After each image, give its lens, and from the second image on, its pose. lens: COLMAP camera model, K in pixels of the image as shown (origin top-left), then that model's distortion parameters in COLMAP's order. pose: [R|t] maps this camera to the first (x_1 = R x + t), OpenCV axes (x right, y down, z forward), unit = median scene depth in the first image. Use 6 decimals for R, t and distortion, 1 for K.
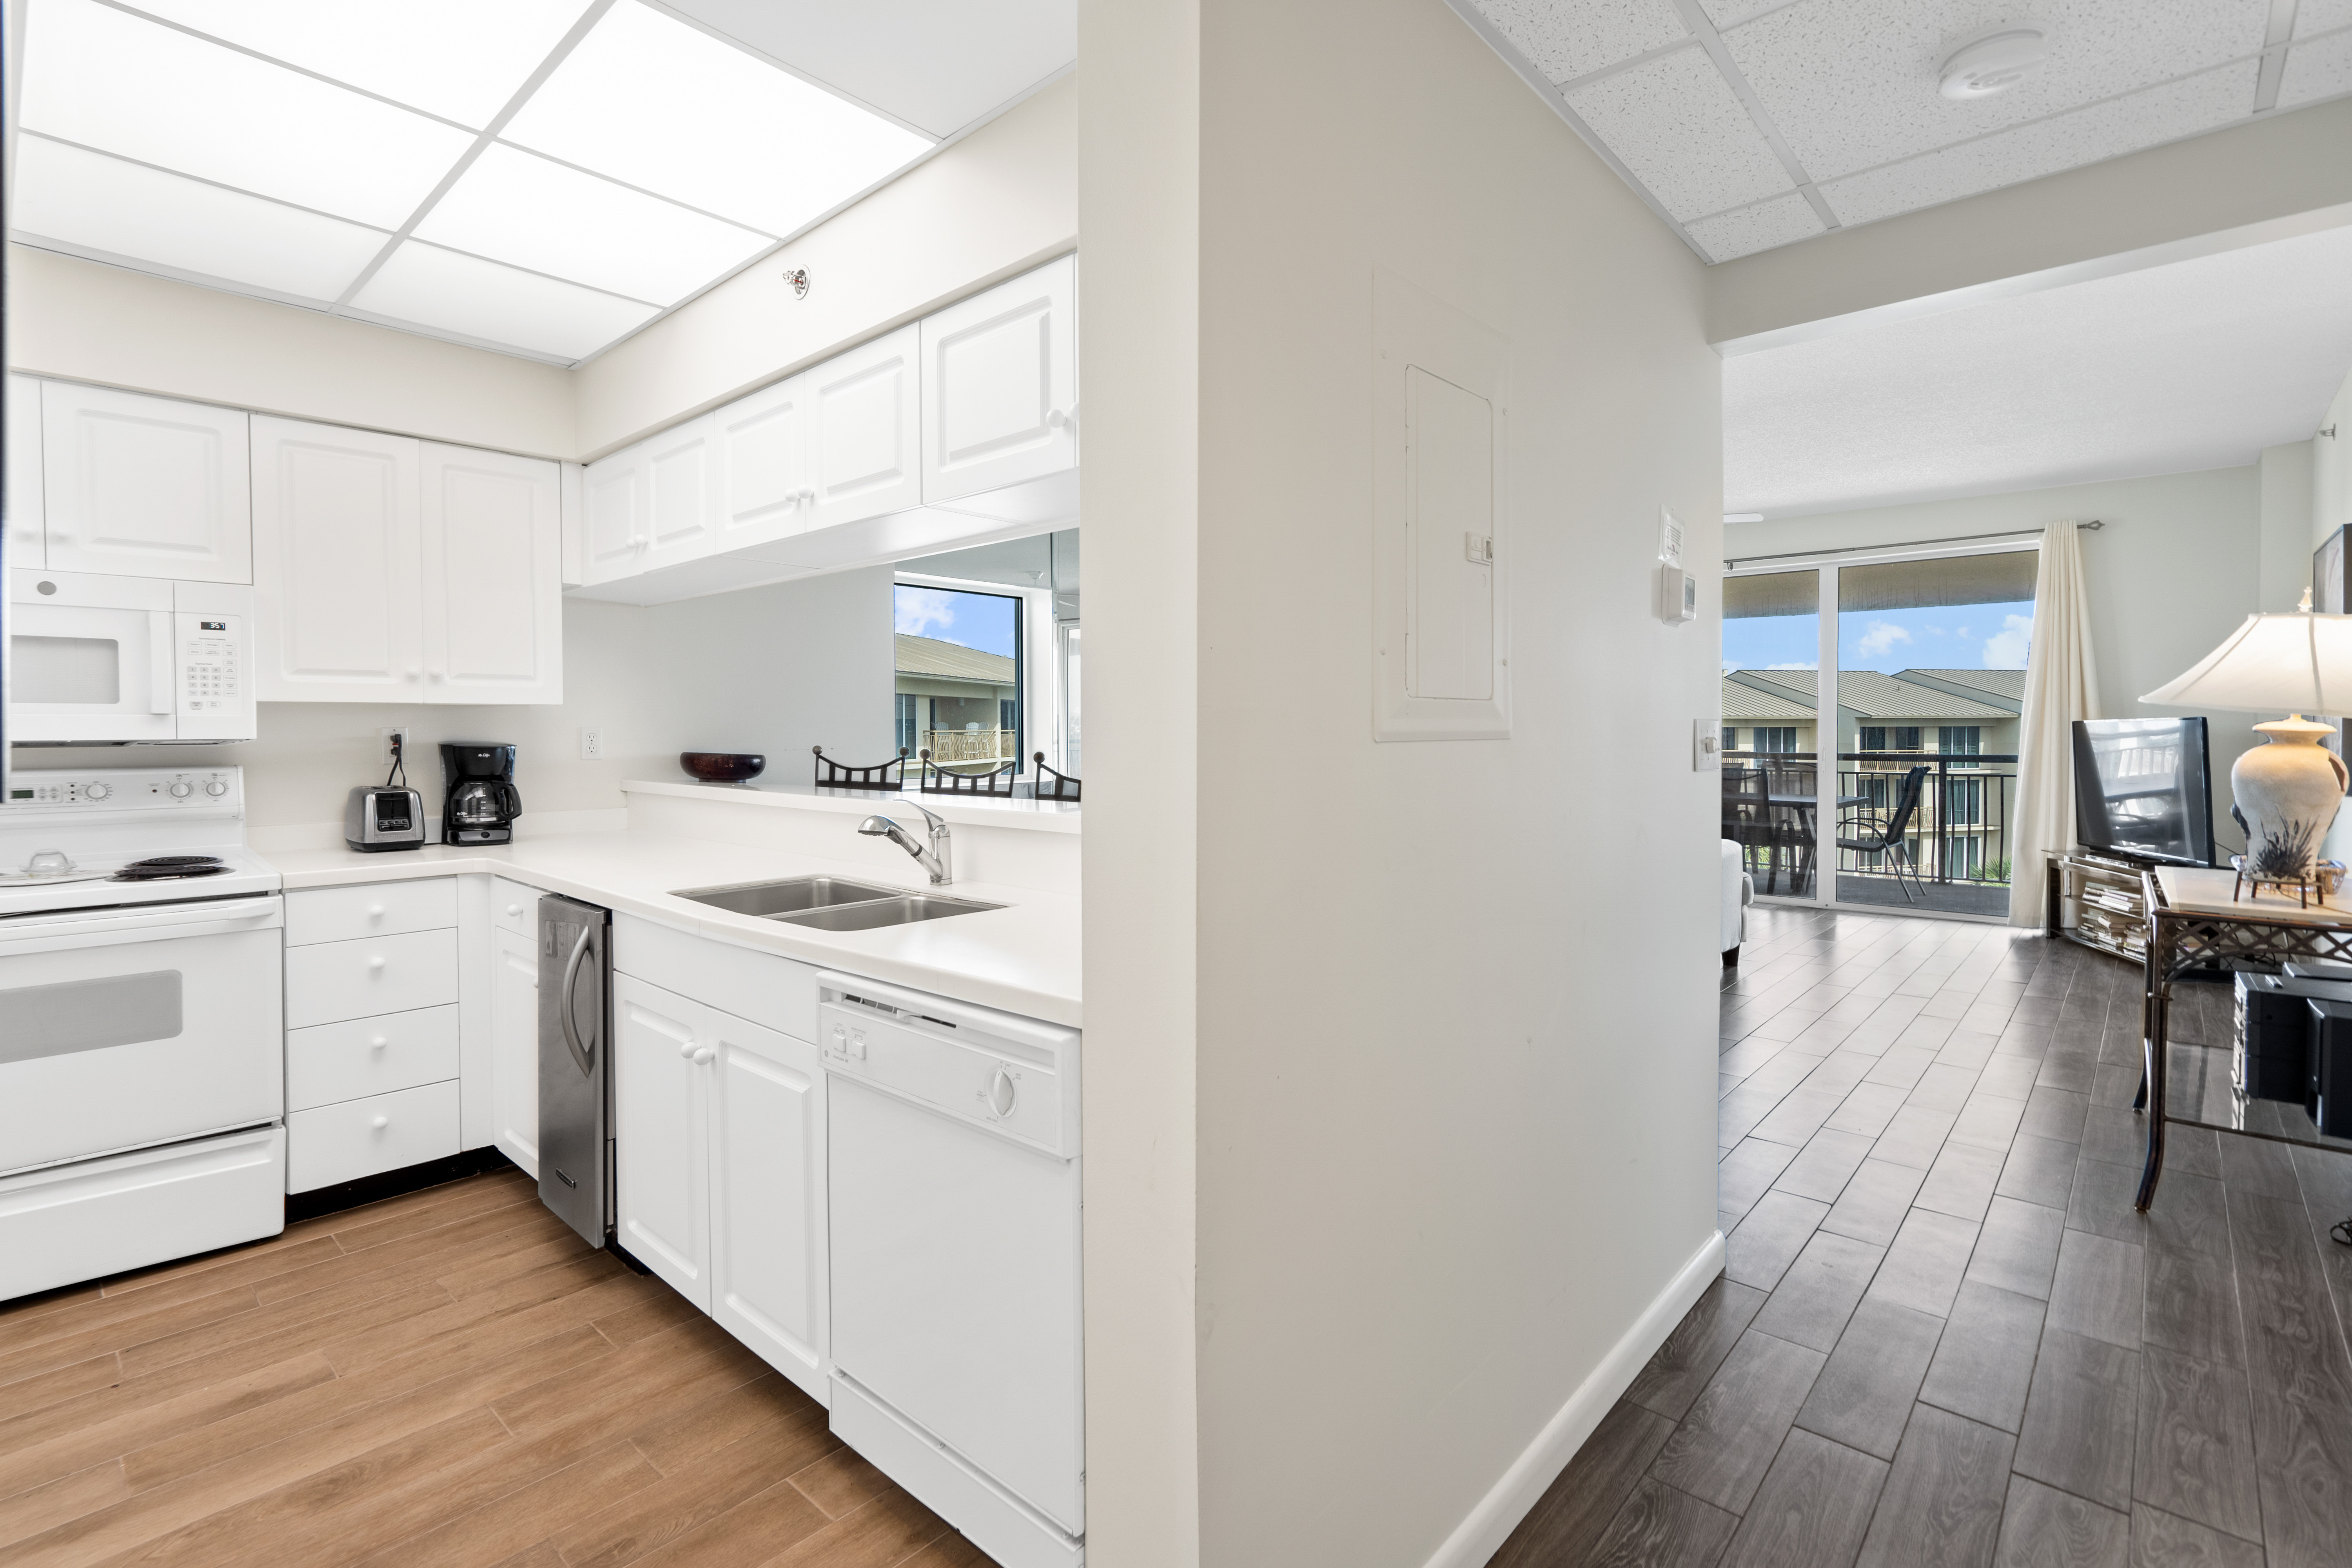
lens RADIAL K [[1100.8, 0, 1158.4], [0, 1100.8, 756.2], [0, 0, 1]] dist [-0.000469, -0.000426]
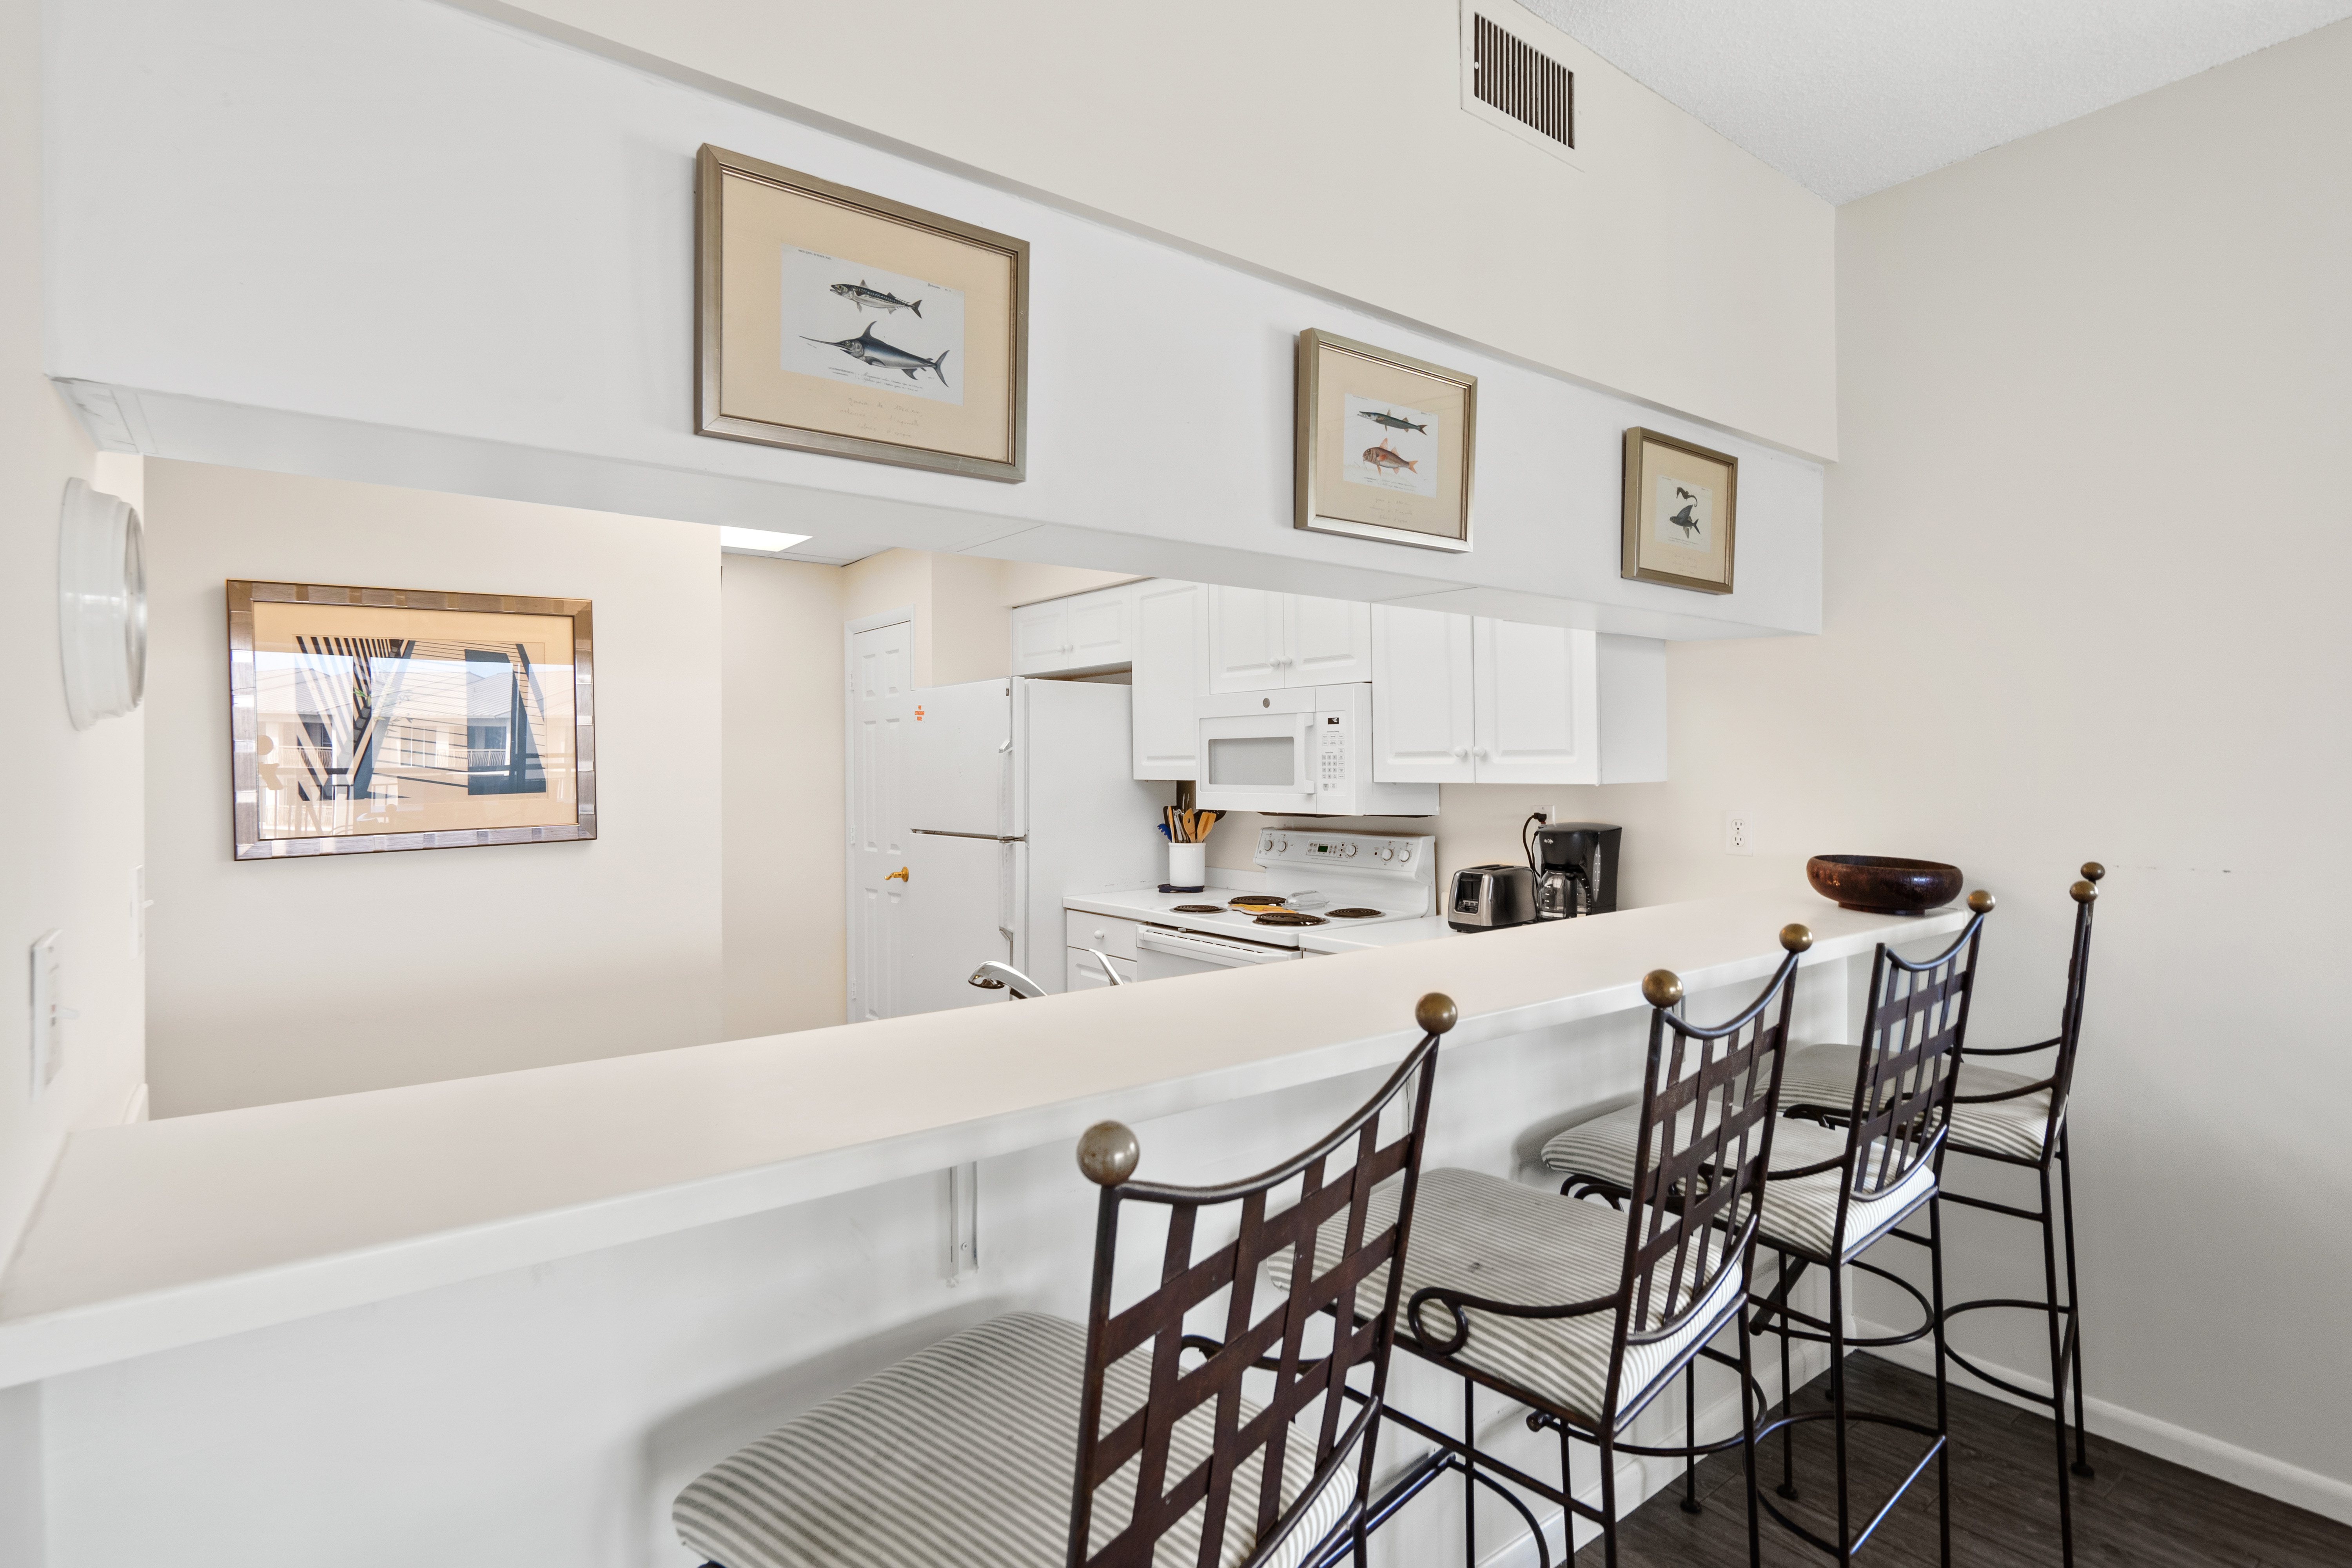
lens RADIAL K [[1140.2, 0, 1179.9], [0, 1140.2, 763.2], [0, 0, 1]] dist [-0.001353, -0.000112]
pose [[-0.157821, 0.001552, -0.987467, 0.405652], [-0.019308, 0.999803, 0.004657, -0.075595], [0.987279, 0.019801, -0.157760, 1.046048]]
